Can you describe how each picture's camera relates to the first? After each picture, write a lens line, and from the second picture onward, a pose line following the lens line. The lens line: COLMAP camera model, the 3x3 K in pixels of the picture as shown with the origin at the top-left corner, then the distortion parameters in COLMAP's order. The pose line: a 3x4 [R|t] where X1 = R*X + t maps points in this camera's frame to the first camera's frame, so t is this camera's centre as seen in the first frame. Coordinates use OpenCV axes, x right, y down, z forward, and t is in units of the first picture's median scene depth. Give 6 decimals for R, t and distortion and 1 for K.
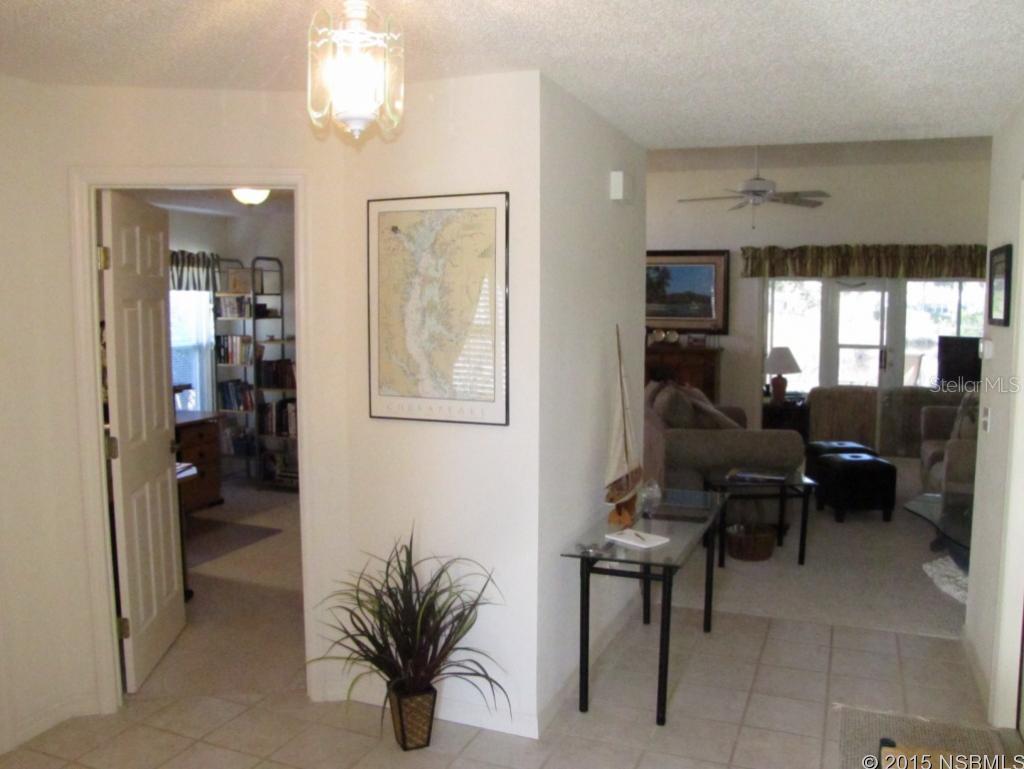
lens RADIAL K [[850.3, 0, 512.0], [0, 850.3, 384.5], [0, 0, 1]] dist [-0.162640, 0.091578]
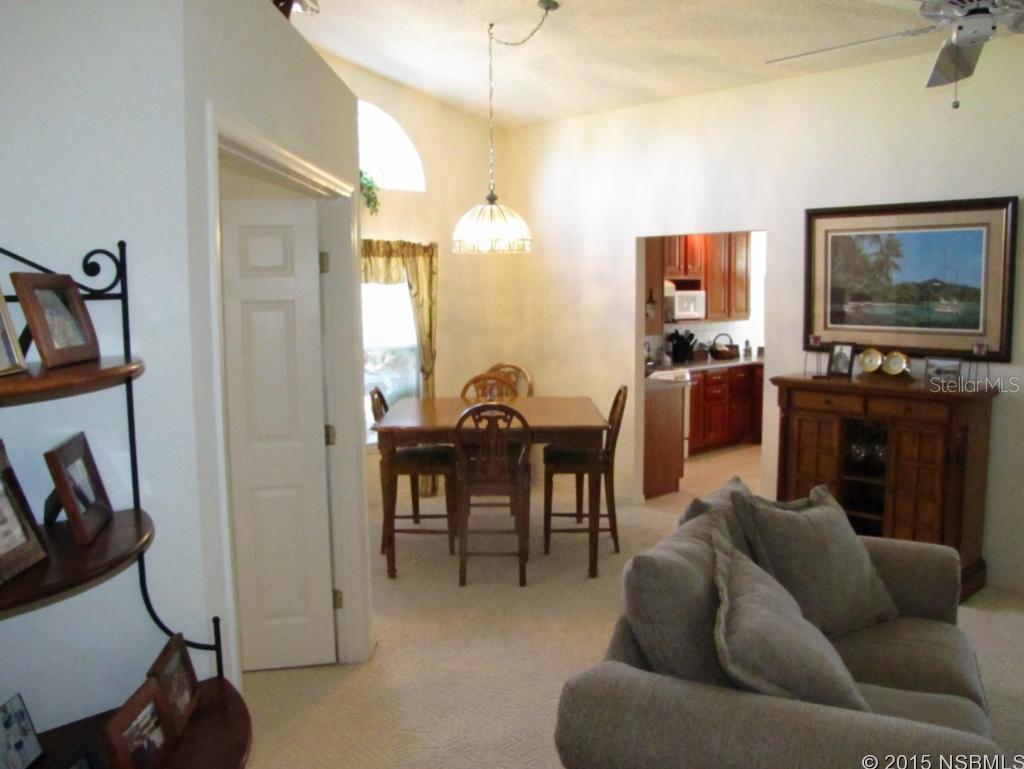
lens RADIAL K [[850.3, 0, 512.0], [0, 850.3, 384.5], [0, 0, 1]] dist [-0.162640, 0.091578]
pose [[0.888025, 0.043070, -0.457774, 0.217493], [-0.035475, 0.999053, 0.025180, -0.048637], [0.458425, -0.006121, 0.888712, 0.429825]]
